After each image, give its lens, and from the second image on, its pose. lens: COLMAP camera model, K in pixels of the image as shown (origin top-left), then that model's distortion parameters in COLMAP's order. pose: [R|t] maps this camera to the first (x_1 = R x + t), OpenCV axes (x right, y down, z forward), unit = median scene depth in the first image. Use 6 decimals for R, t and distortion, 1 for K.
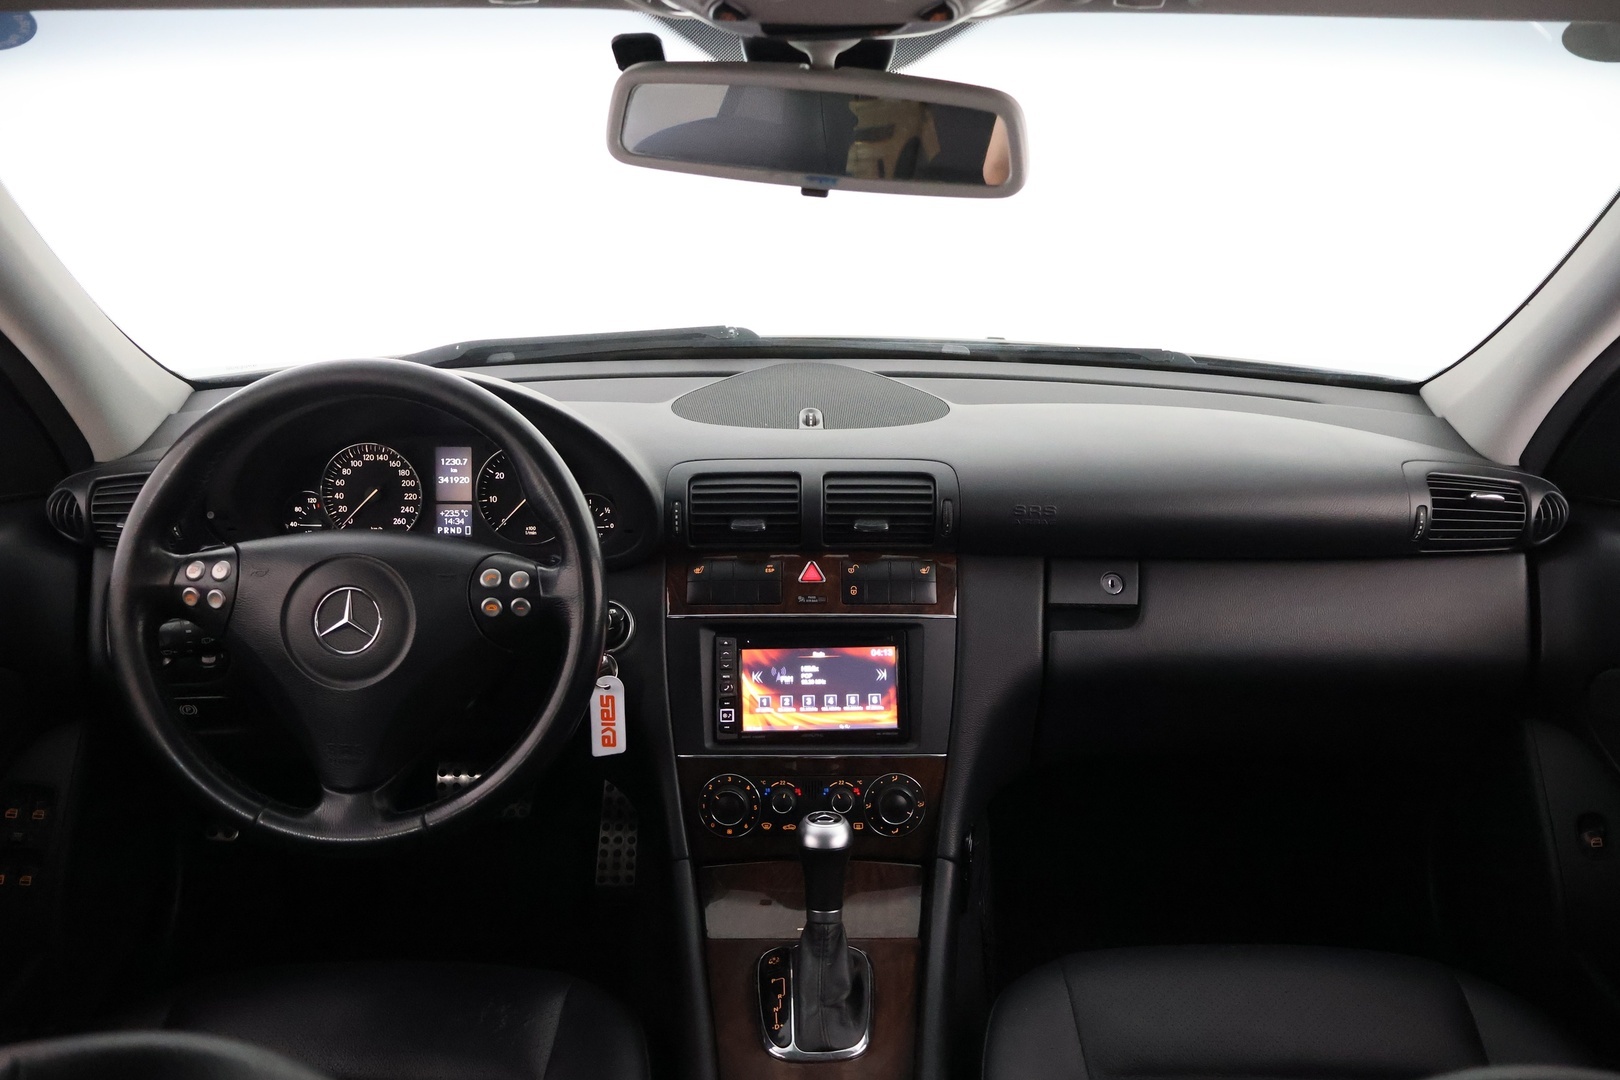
lens RADIAL K [[1325.0, 0, 810.0], [0, 1325.0, 540.0], [0, 0, 1]] dist [-0.009310, 0.001405]
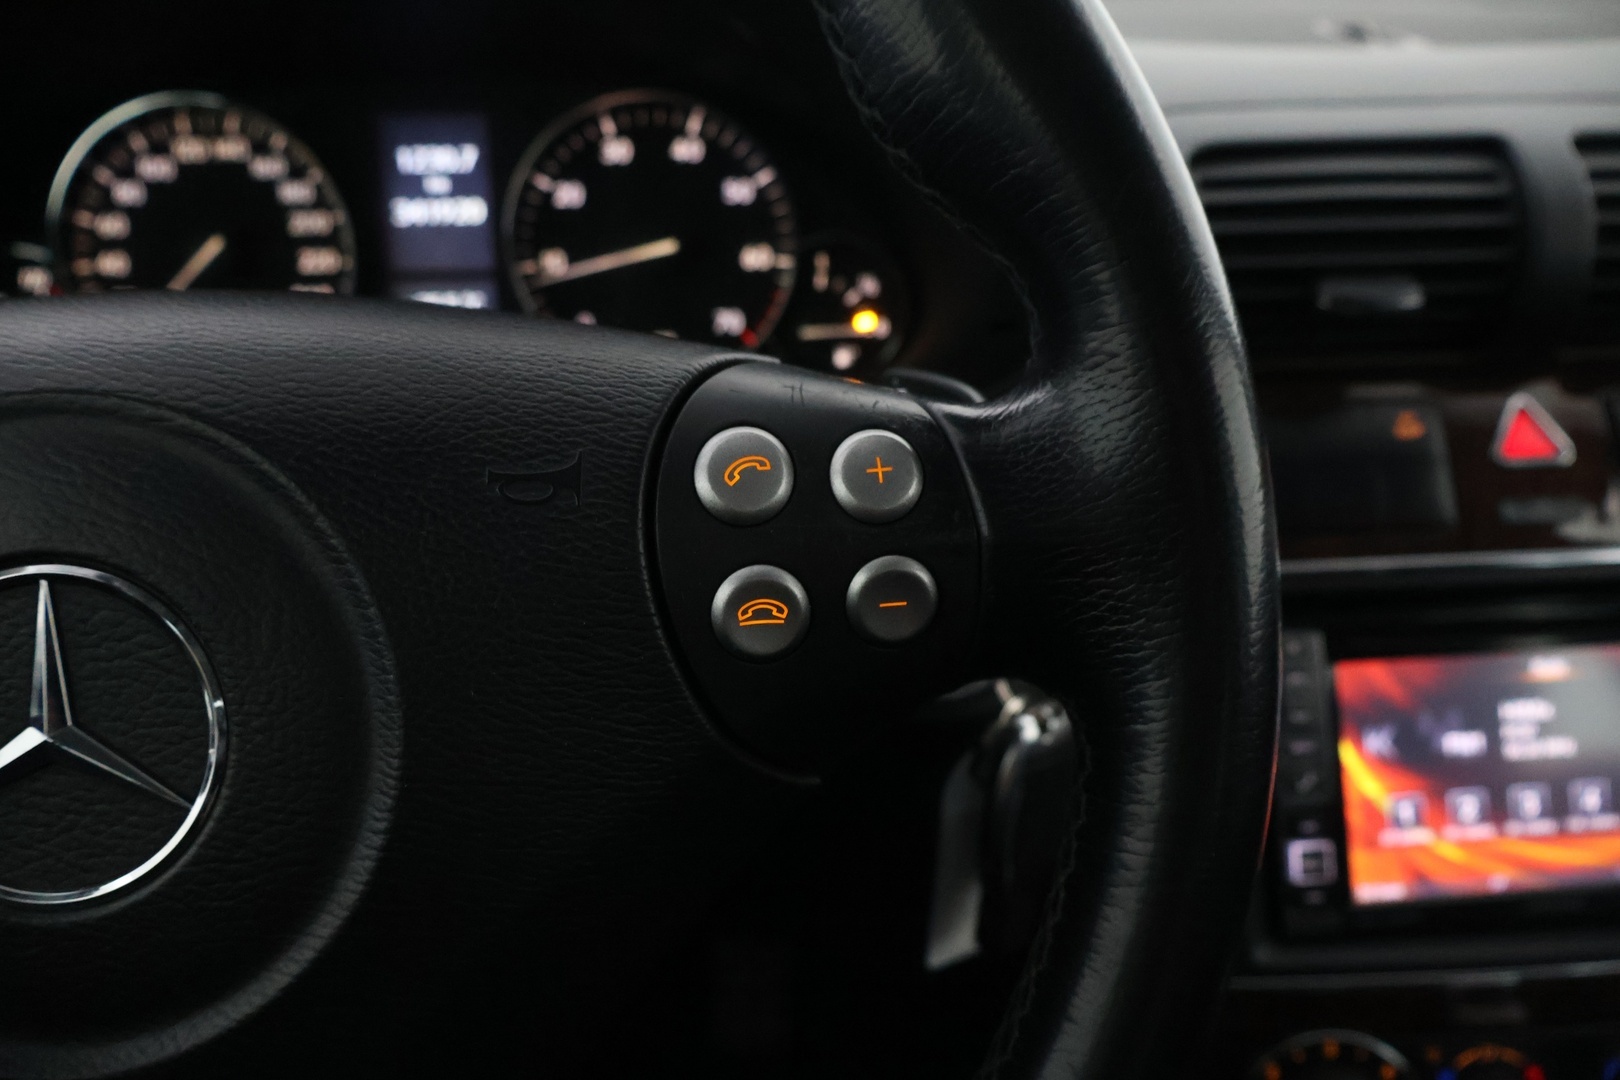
lens RADIAL K [[1361.0, 0, 810.0], [0, 1361.0, 540.0], [0, 0, 1]] dist [-0.016368, -0.002322]
pose [[0.997508, -0.036550, 0.060346, -0.203755], [0.032144, 0.996855, 0.072437, 0.020672], [-0.062804, -0.070317, 0.995546, 0.652871]]
